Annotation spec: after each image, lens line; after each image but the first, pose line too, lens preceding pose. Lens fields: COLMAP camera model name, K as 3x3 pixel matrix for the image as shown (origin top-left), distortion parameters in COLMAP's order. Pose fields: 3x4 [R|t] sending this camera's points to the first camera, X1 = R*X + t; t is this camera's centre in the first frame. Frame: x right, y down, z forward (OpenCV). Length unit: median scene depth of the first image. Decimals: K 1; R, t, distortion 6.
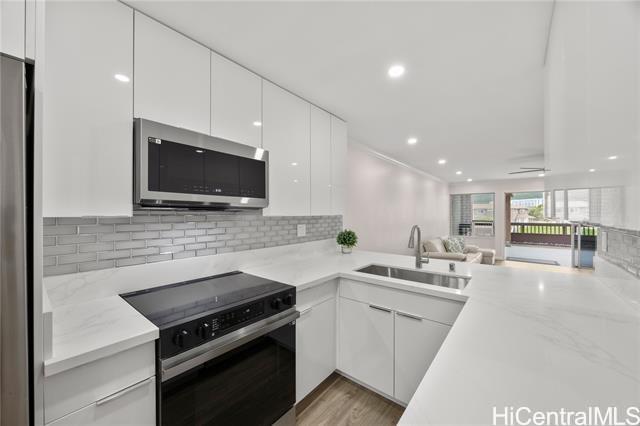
lens RADIAL K [[245.6, 0, 320.0], [0, 245.6, 213.0], [0, 0, 1]] dist [-0.001353, 0.000174]
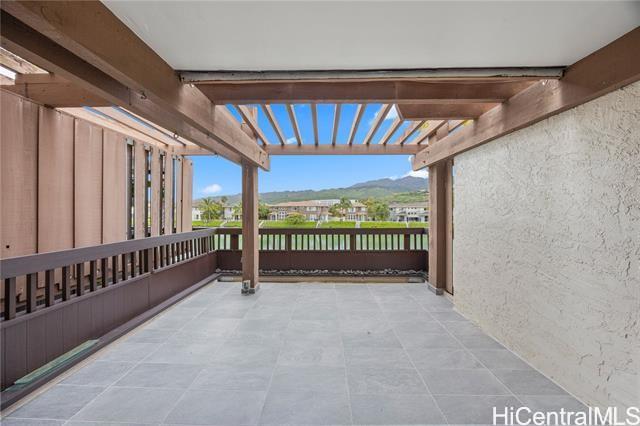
lens RADIAL K [[245.6, 0, 319.1], [0, 245.6, 211.6], [0, 0, 1]] dist [-0.001353, 0.000174]
pose [[0.790737, 0.001566, 0.612154, 2.729870], [-0.005297, 0.999977, 0.004284, 0.025640], [-0.612133, -0.006630, 0.790727, 2.774012]]
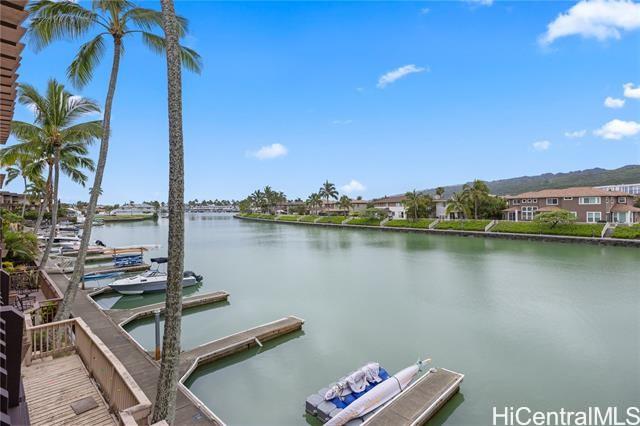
lens RADIAL K [[317.4, 0, 317.0], [0, 317.4, 208.4], [0, 0, 1]] dist [-0.000822, 0.000164]
pose [[0.995130, -0.010788, -0.097978, 4.368913], [0.011301, 0.999925, 0.004678, 0.007431], [0.097920, -0.005763, 0.995178, 4.118731]]
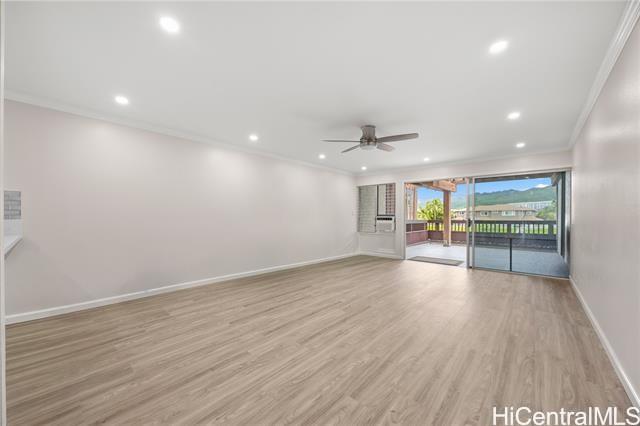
lens RADIAL K [[245.6, 0, 320.1], [0, 245.6, 215.4], [0, 0, 1]] dist [-0.001353, 0.000174]
pose [[0.999295, 0.000705, -0.037549, 1.486735], [-0.000767, 0.999998, -0.001642, 0.109556], [0.037548, 0.001669, 0.999293, 0.367030]]
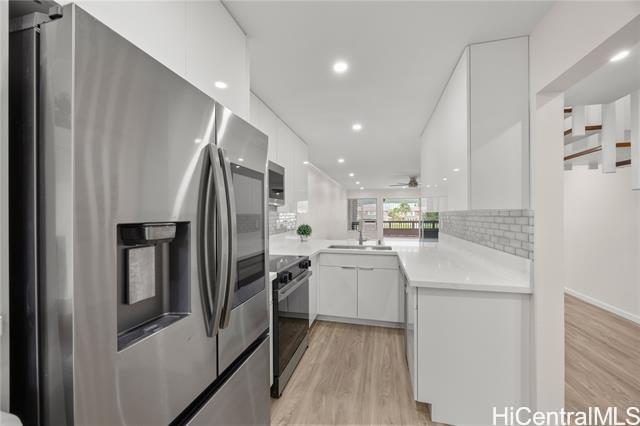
lens RADIAL K [[245.6, 0, 321.5], [0, 245.6, 213.7], [0, 0, 1]] dist [-0.001353, 0.000174]
pose [[0.903640, -0.002159, 0.428288, -0.460856], [0.004430, 0.999981, -0.004305, 0.022003], [-0.428270, 0.005788, 0.903632, -0.310918]]
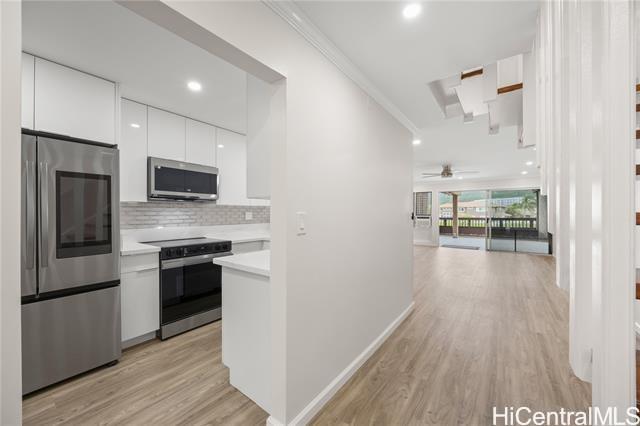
lens RADIAL K [[245.6, 0, 319.3], [0, 245.6, 210.6], [0, 0, 1]] dist [-0.001353, 0.000174]
pose [[0.999162, -0.000673, 0.040935, 0.329325], [0.000845, 0.999991, -0.004179, 0.049478], [-0.040932, 0.004210, 0.999153, -0.606231]]
